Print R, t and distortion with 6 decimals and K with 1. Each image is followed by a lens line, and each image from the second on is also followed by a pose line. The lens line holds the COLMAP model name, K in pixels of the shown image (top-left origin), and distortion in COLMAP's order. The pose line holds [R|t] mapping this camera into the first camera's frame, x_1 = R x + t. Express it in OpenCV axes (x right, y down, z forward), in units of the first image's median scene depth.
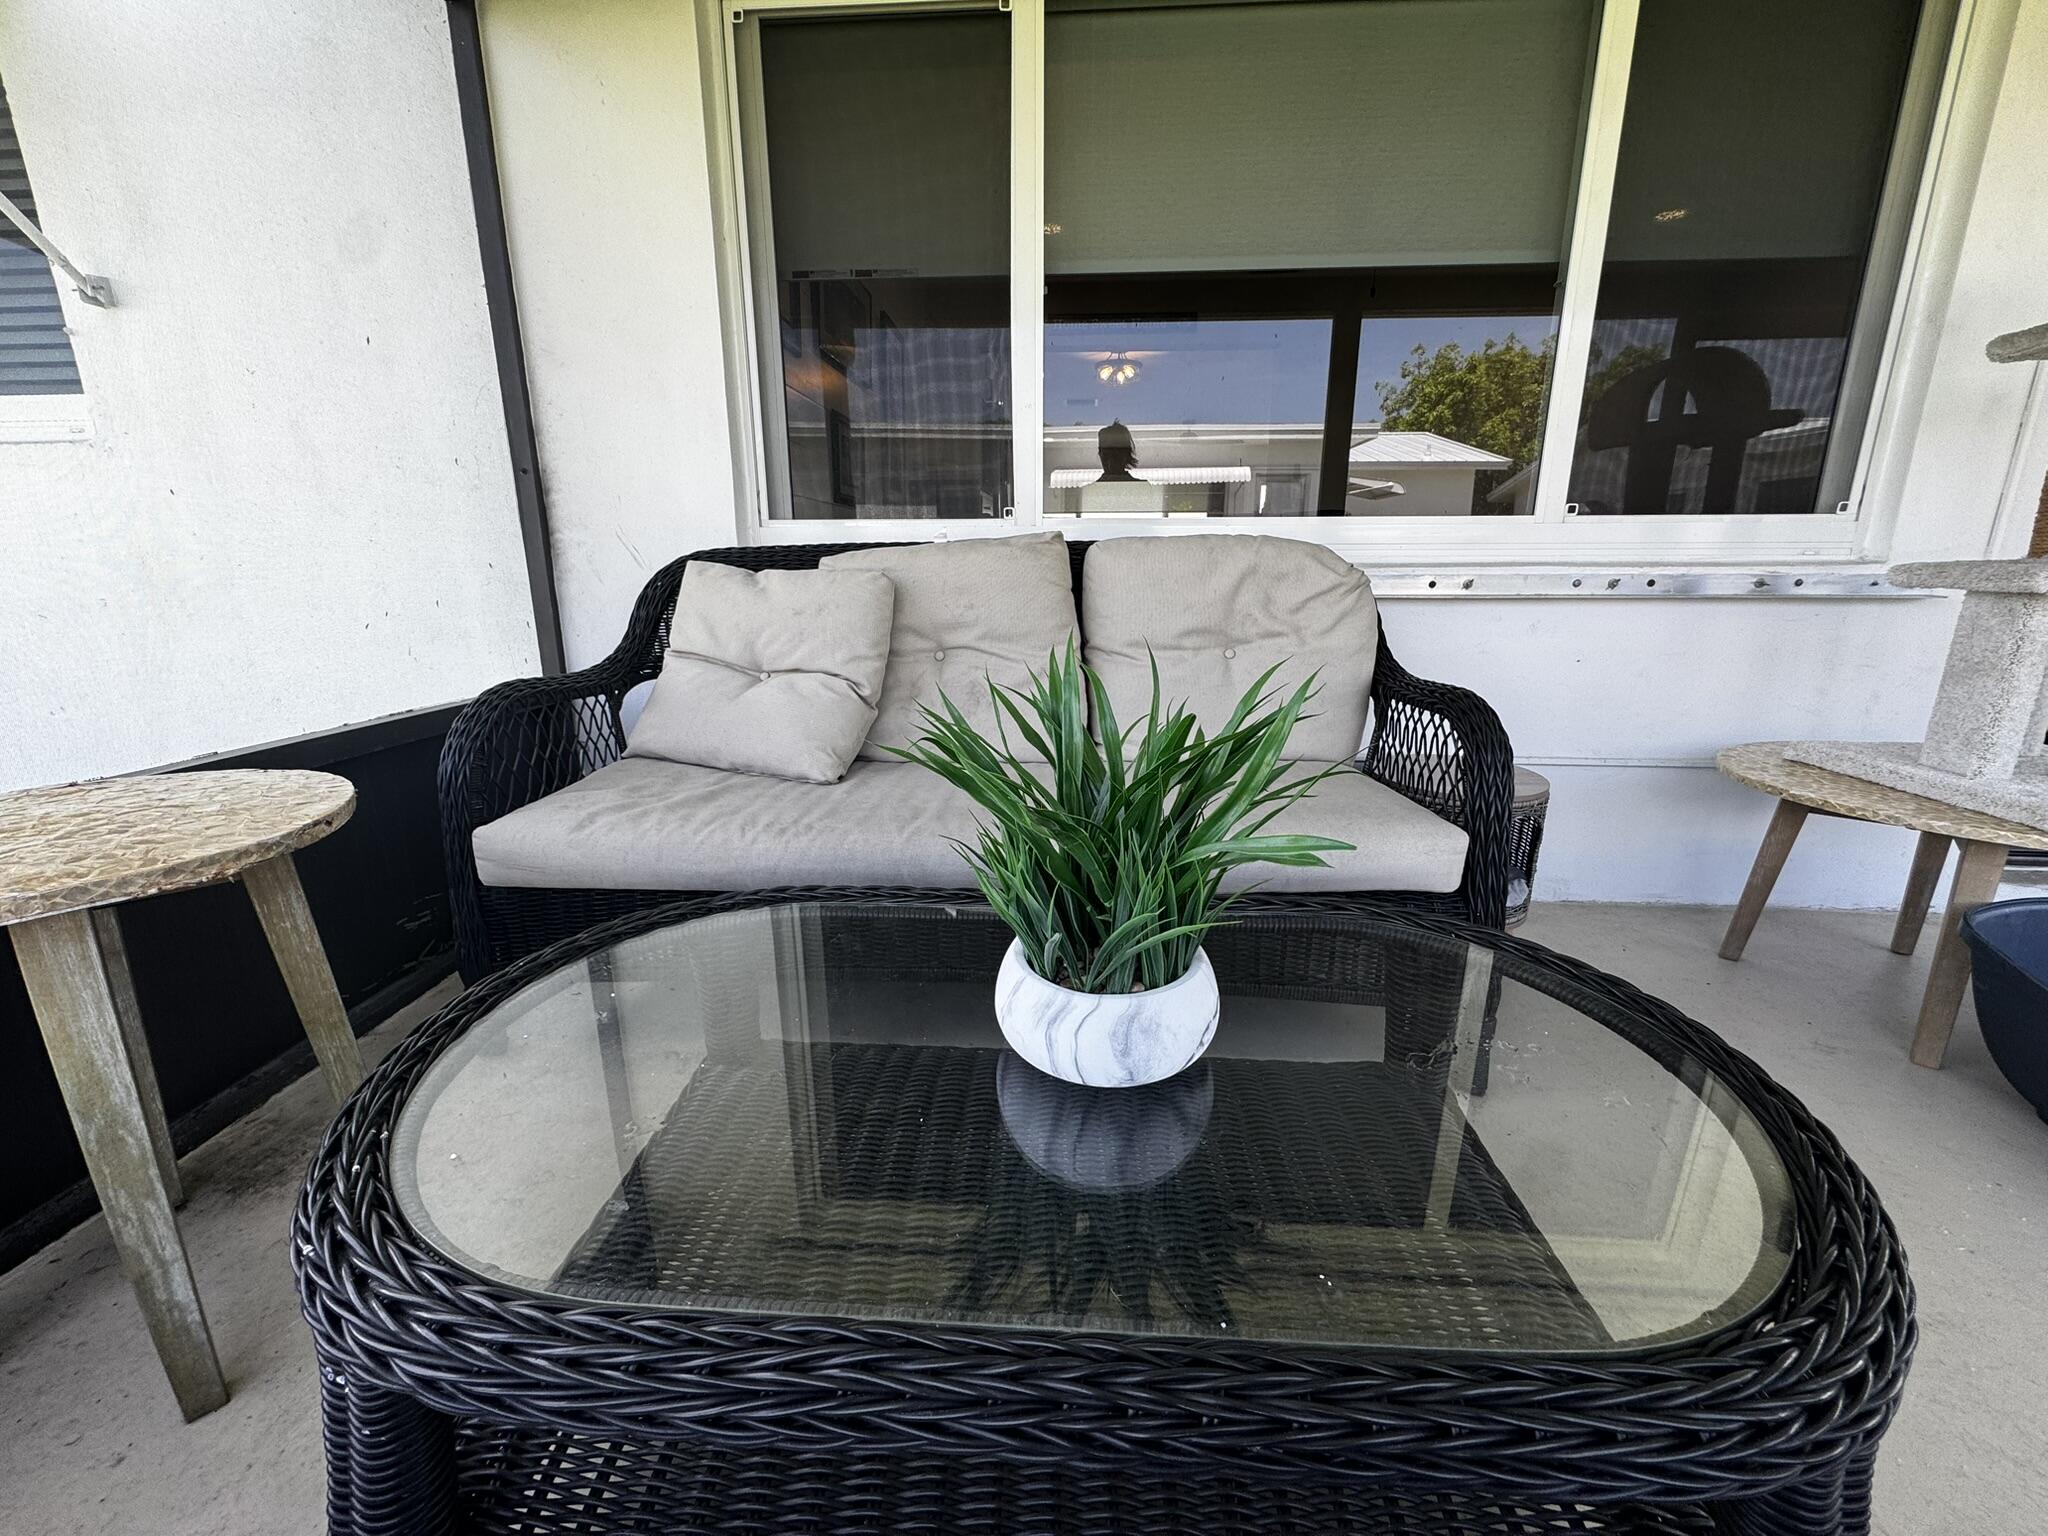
lens RADIAL K [[814.3, 0, 1022.7], [0, 814.3, 761.9], [0, 0, 1]] dist [-0.003551, 0.000867]
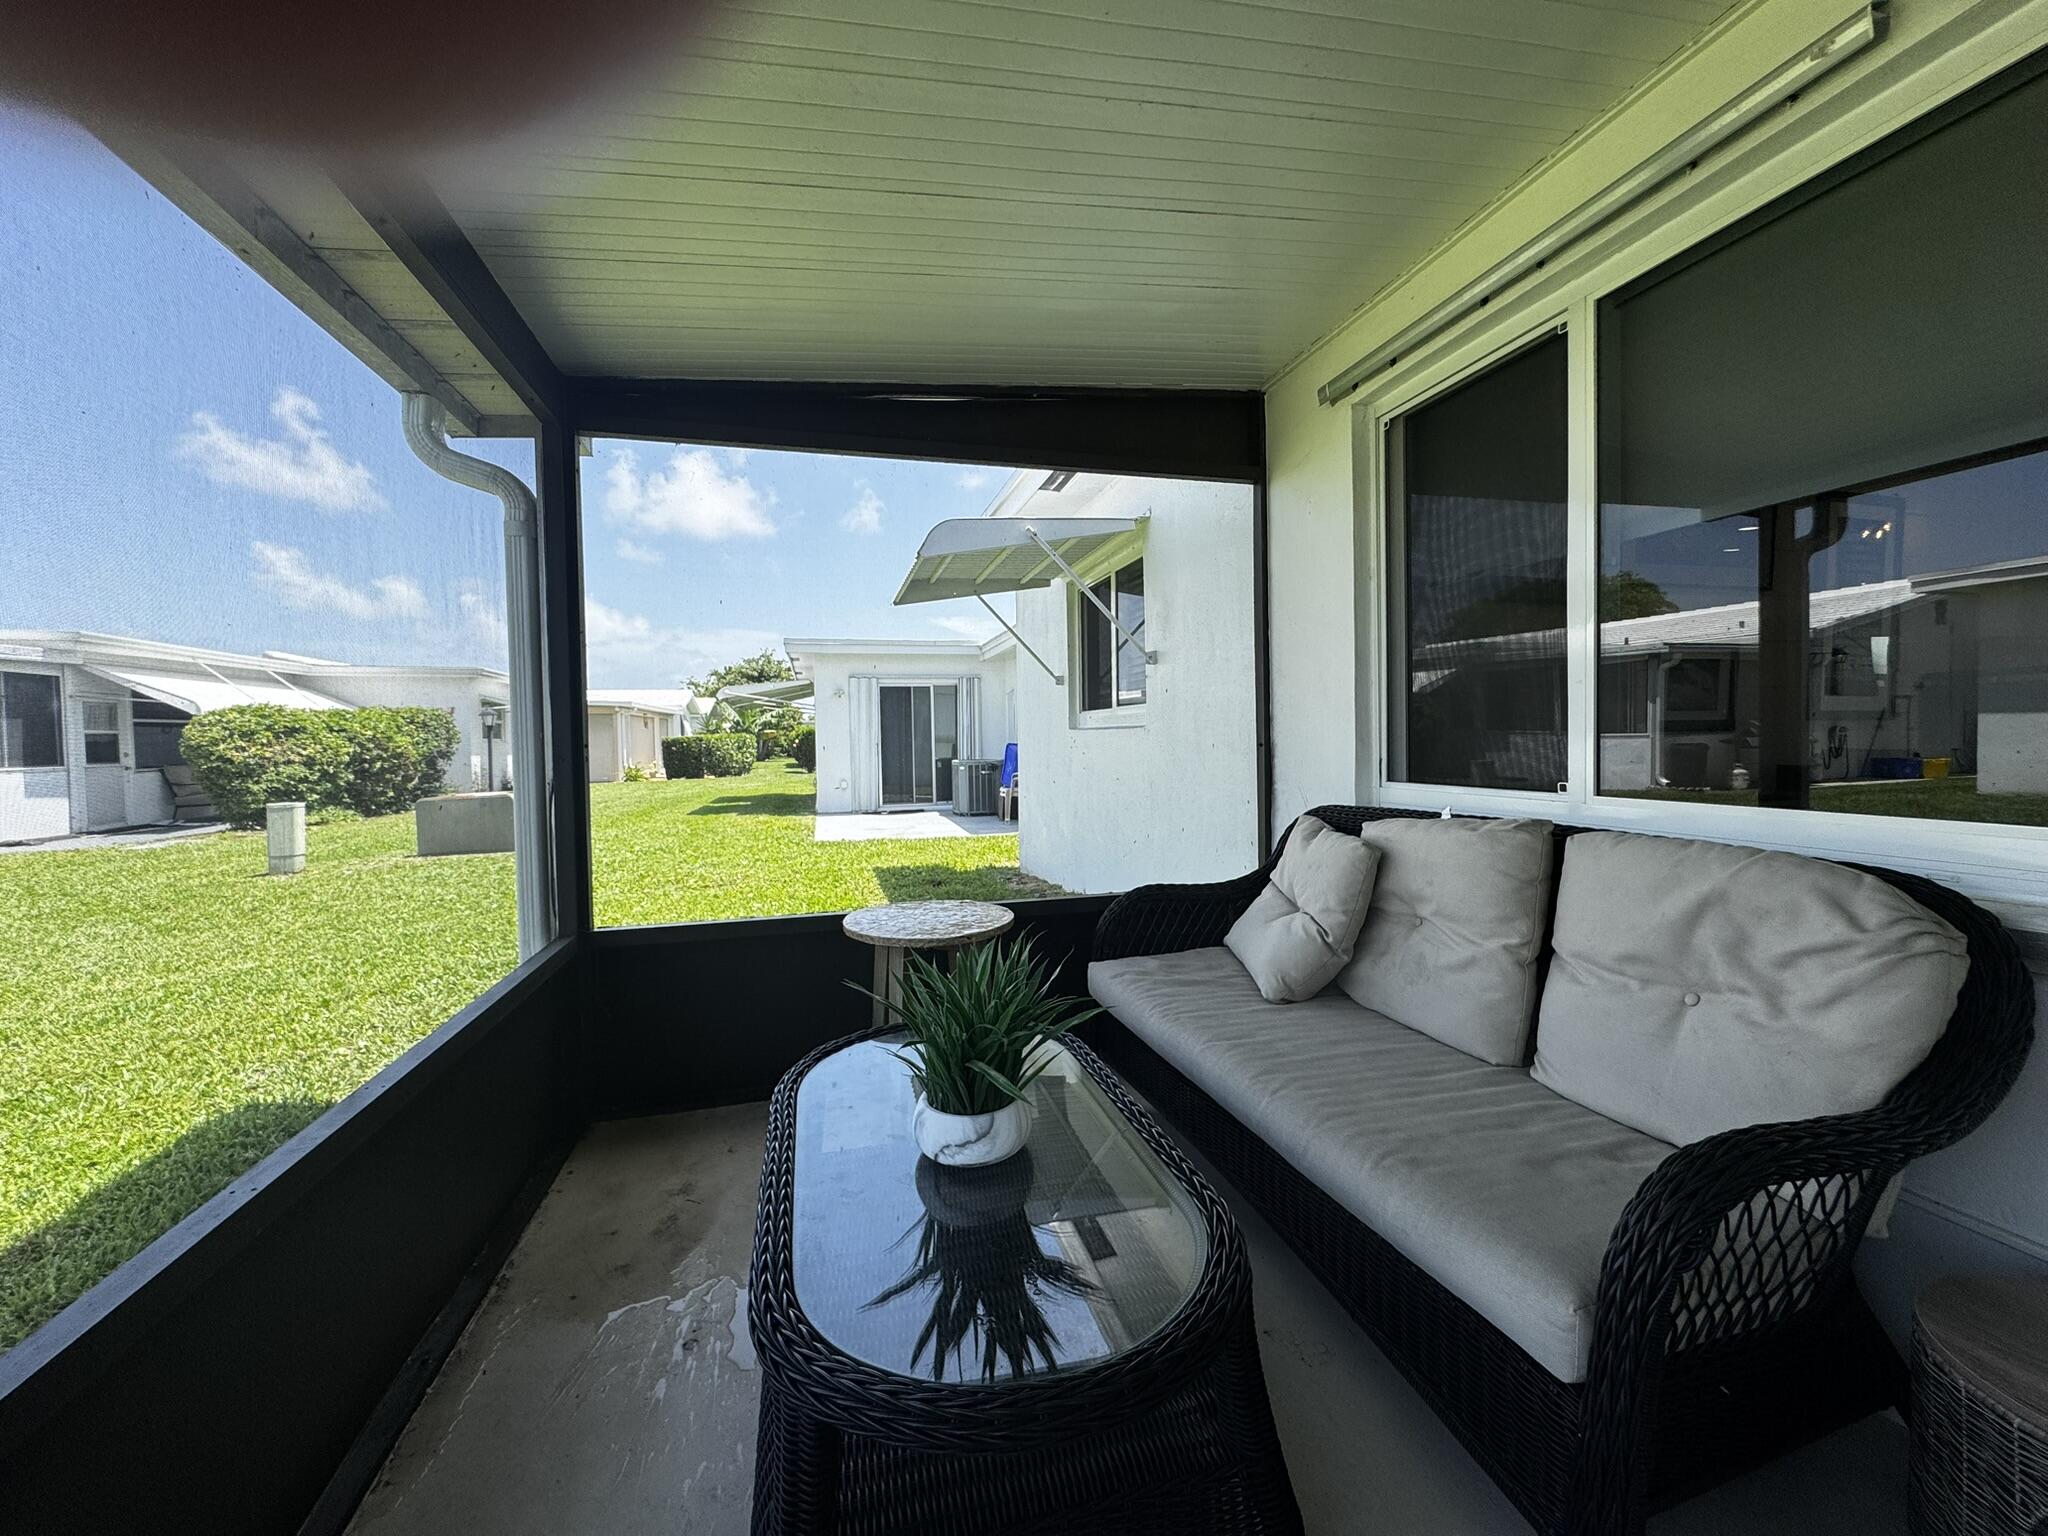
lens RADIAL K [[814.3, 0, 1022.8], [0, 814.3, 766.4], [0, 0, 1]] dist [-0.003551, 0.000867]
pose [[0.317152, 0.026992, -0.947990, 0.782338], [-0.208452, 0.977134, -0.041916, -0.186186], [0.925182, 0.210904, 0.315527, 0.137109]]
